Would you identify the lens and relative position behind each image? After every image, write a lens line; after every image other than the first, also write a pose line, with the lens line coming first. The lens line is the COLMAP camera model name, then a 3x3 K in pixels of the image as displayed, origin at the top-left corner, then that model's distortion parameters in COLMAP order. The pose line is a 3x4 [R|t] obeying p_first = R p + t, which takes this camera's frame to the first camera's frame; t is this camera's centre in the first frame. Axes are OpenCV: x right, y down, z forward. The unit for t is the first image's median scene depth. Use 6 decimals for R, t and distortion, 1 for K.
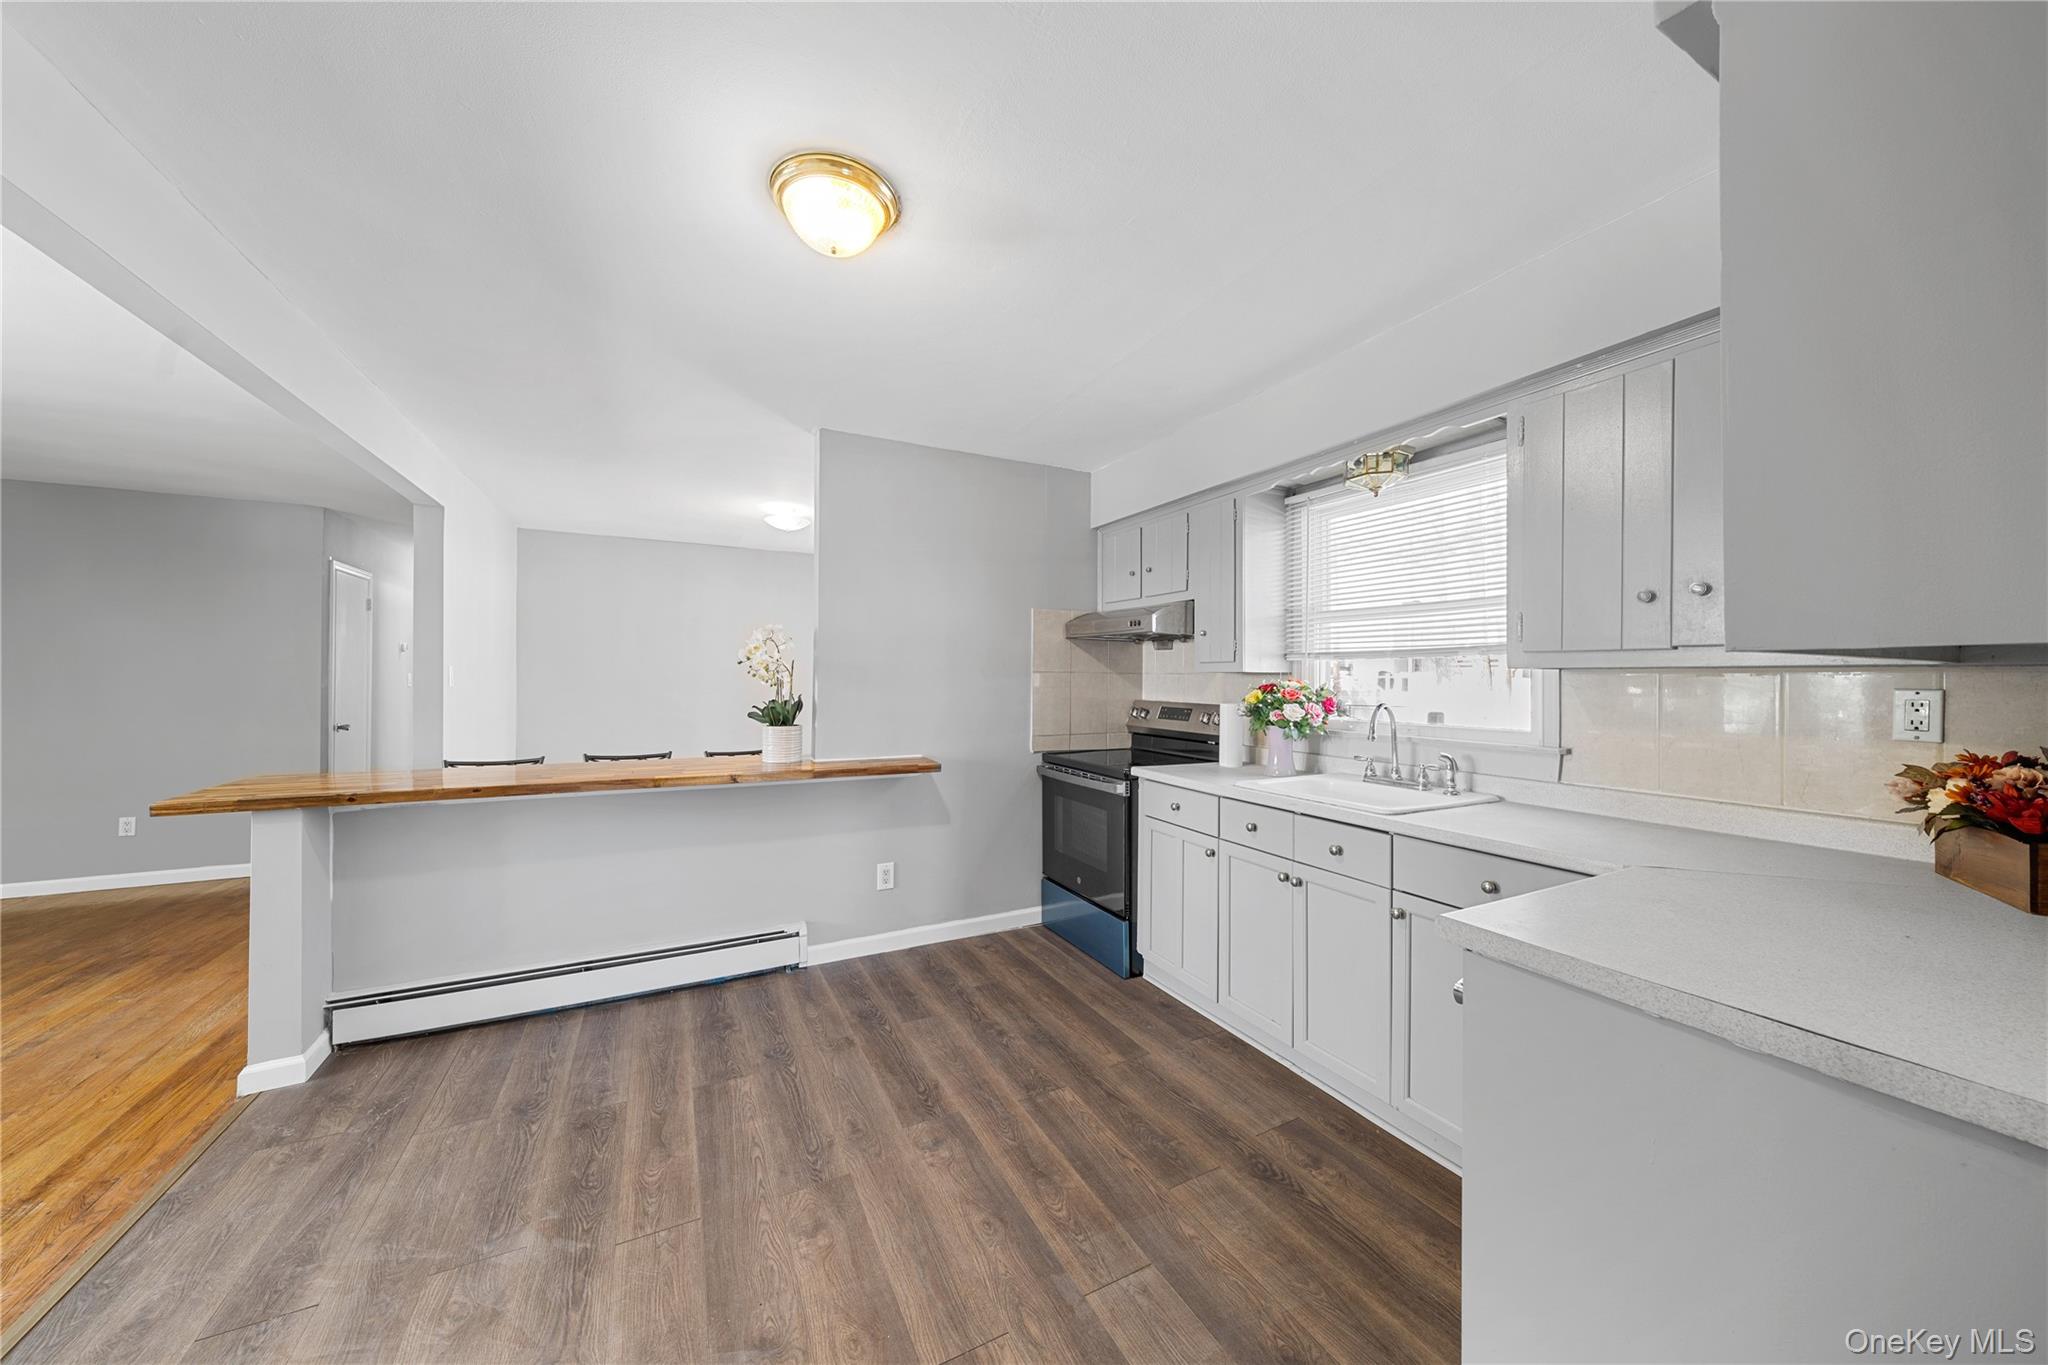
lens RADIAL K [[698.7, 0, 1033.4], [0, 698.7, 676.0], [0, 0, 1]] dist [-0.001957, -0.000013]
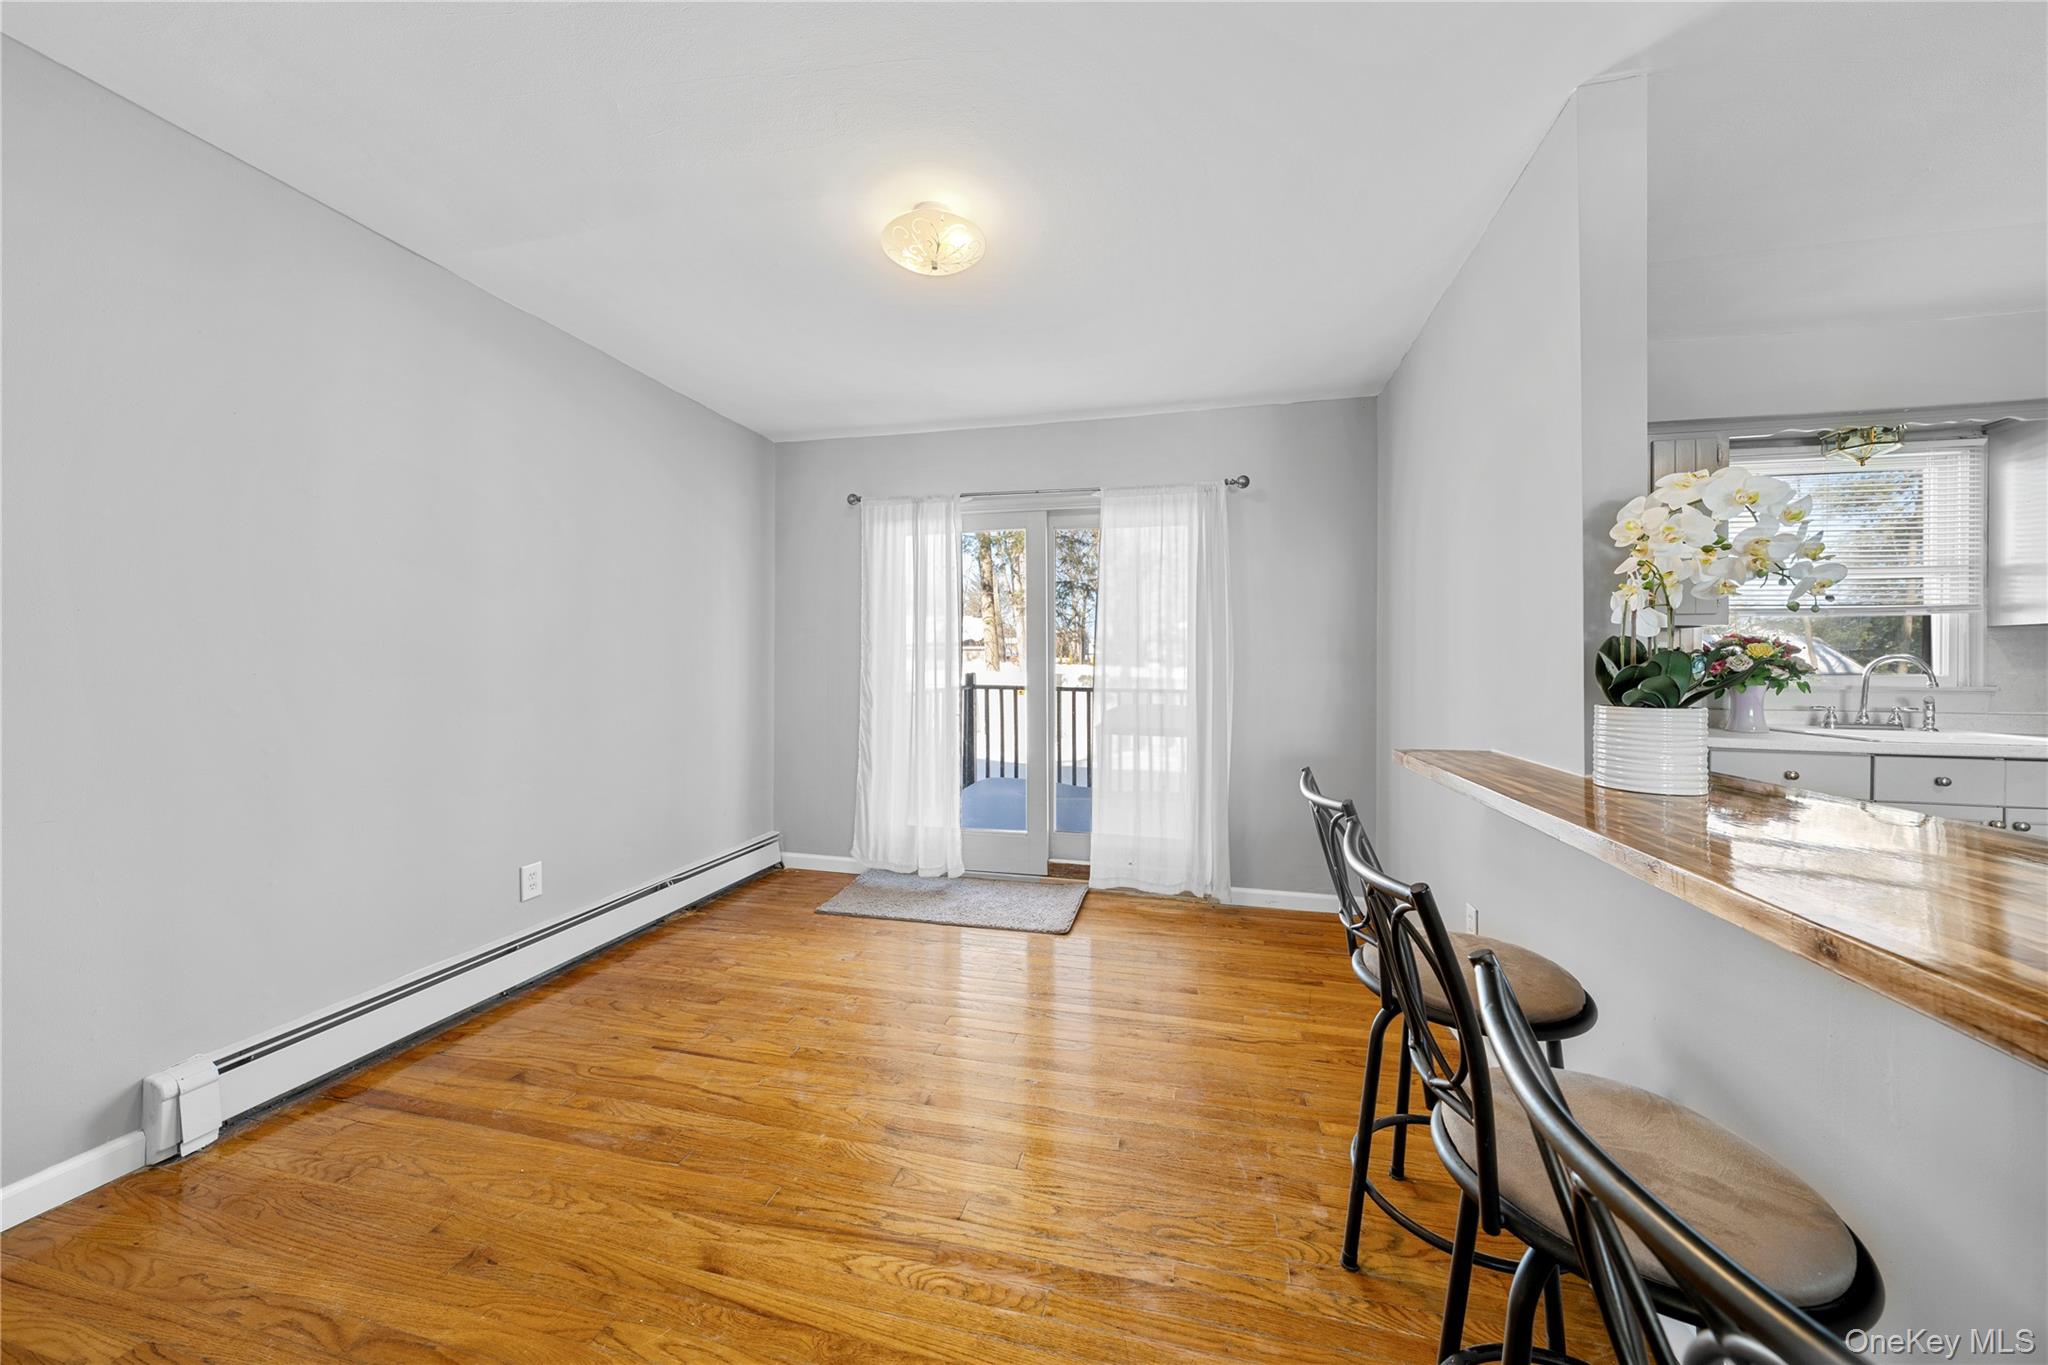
lens RADIAL K [[698.7, 0, 1030.7], [0, 698.7, 670.0], [0, 0, 1]] dist [-0.001957, -0.000013]
pose [[0.652245, -0.002354, 0.758004, -1.144295], [-0.005069, 0.999959, 0.007468, 0.058132], [-0.757991, -0.008713, 0.652207, 1.236484]]
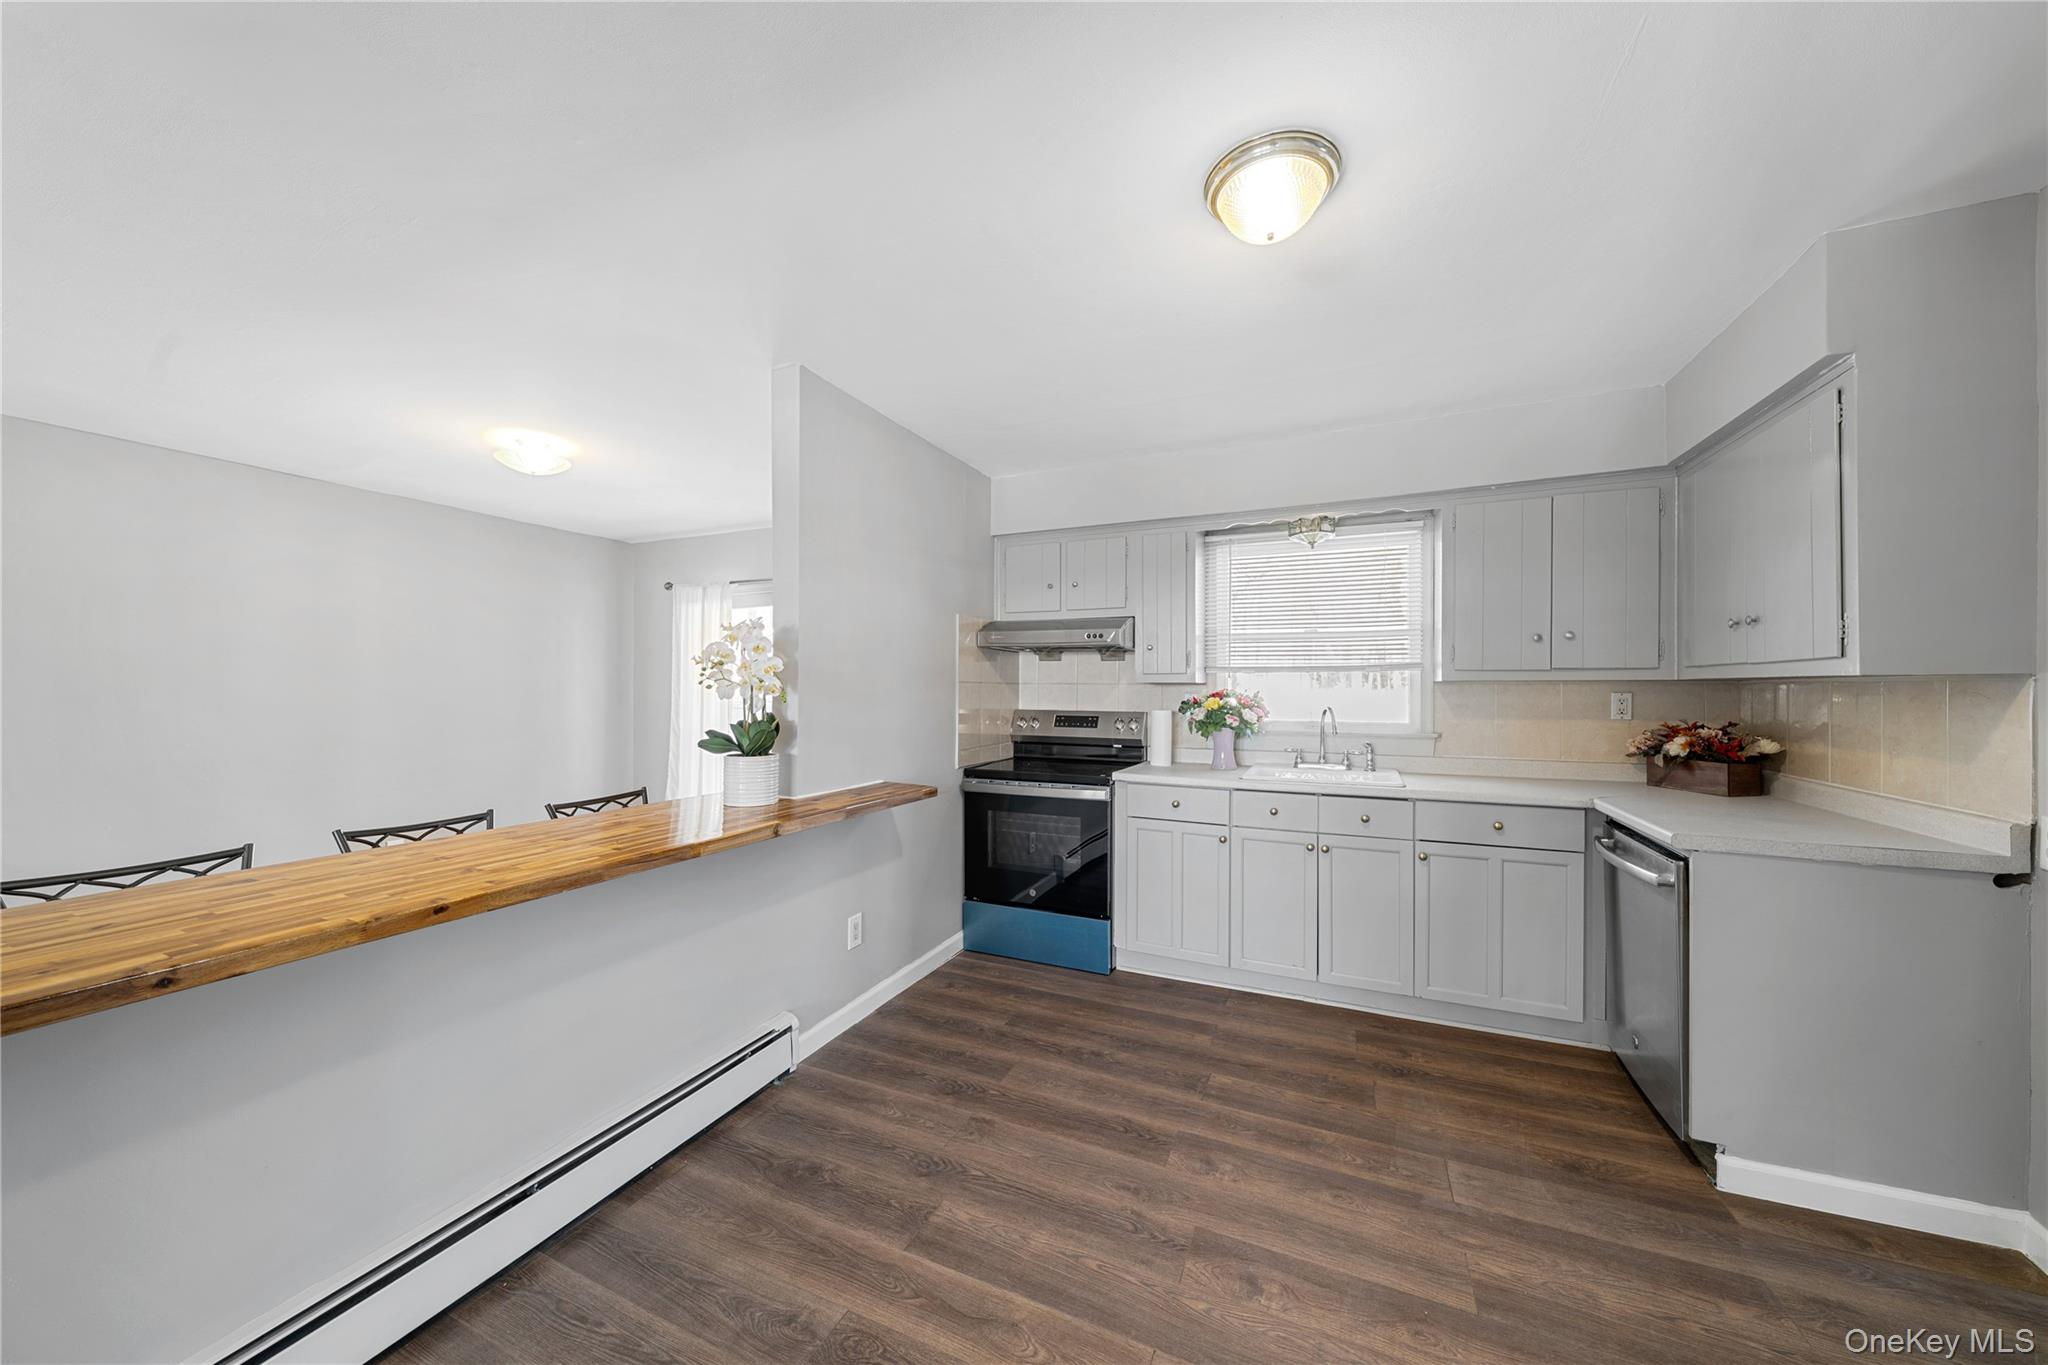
lens RADIAL K [[698.7, 0, 1034.8], [0, 698.7, 688.7], [0, 0, 1]] dist [-0.001957, -0.000013]
pose [[0.784740, -0.004987, 0.619805, -0.704847], [0.001567, 0.999980, 0.006062, -0.003611], [-0.619823, -0.003787, 0.784733, 0.288367]]
